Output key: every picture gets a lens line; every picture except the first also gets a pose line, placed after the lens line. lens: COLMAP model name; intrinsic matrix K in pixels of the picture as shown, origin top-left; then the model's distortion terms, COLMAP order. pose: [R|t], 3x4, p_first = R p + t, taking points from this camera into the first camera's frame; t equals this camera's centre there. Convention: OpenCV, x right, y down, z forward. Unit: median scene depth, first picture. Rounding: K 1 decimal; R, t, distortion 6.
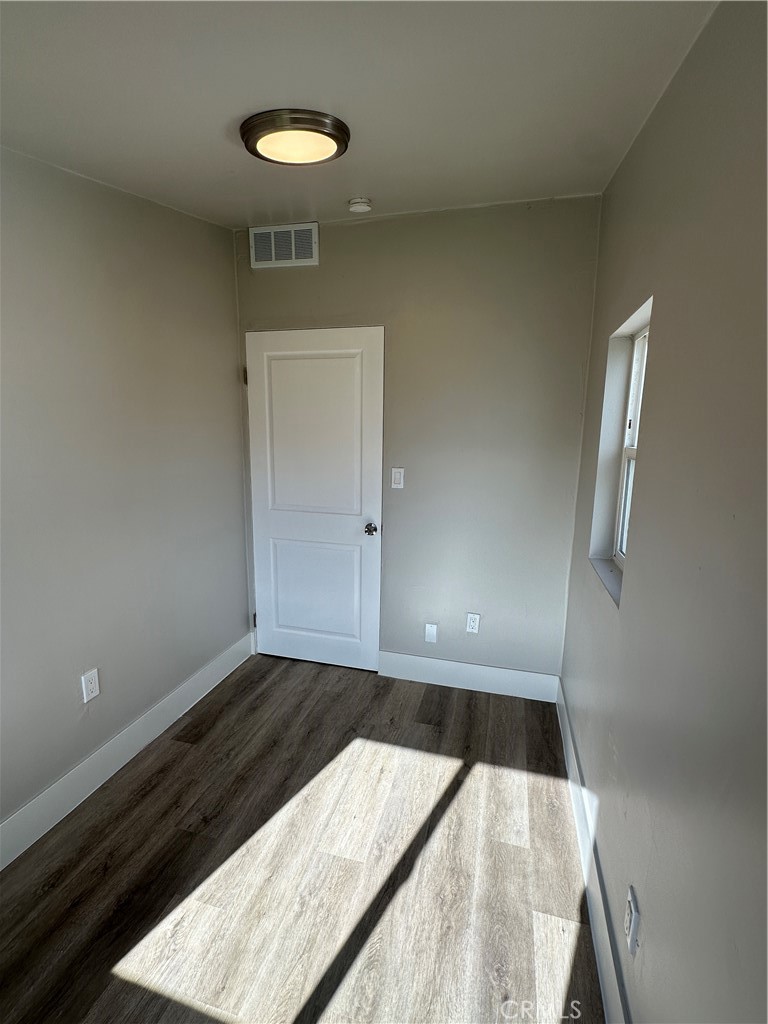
lens RADIAL K [[458.1, 0, 384.0], [0, 458.1, 512.0], [0, 0, 1]] dist [0.002495, -0.000154]
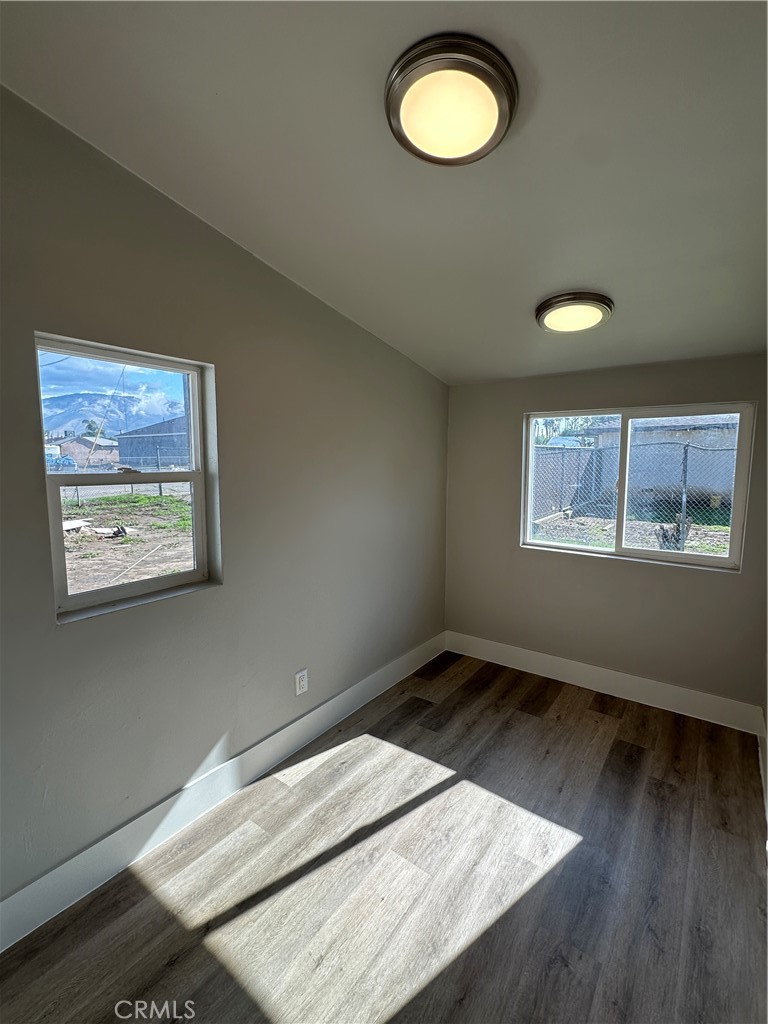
lens RADIAL K [[458.1, 0, 384.0], [0, 458.1, 512.0], [0, 0, 1]] dist [0.002495, -0.000154]
pose [[-0.932574, -0.061232, 0.355747, -0.360602], [0.044819, 0.958242, 0.282426, -0.314027], [-0.358185, 0.279327, -0.890887, 1.708707]]
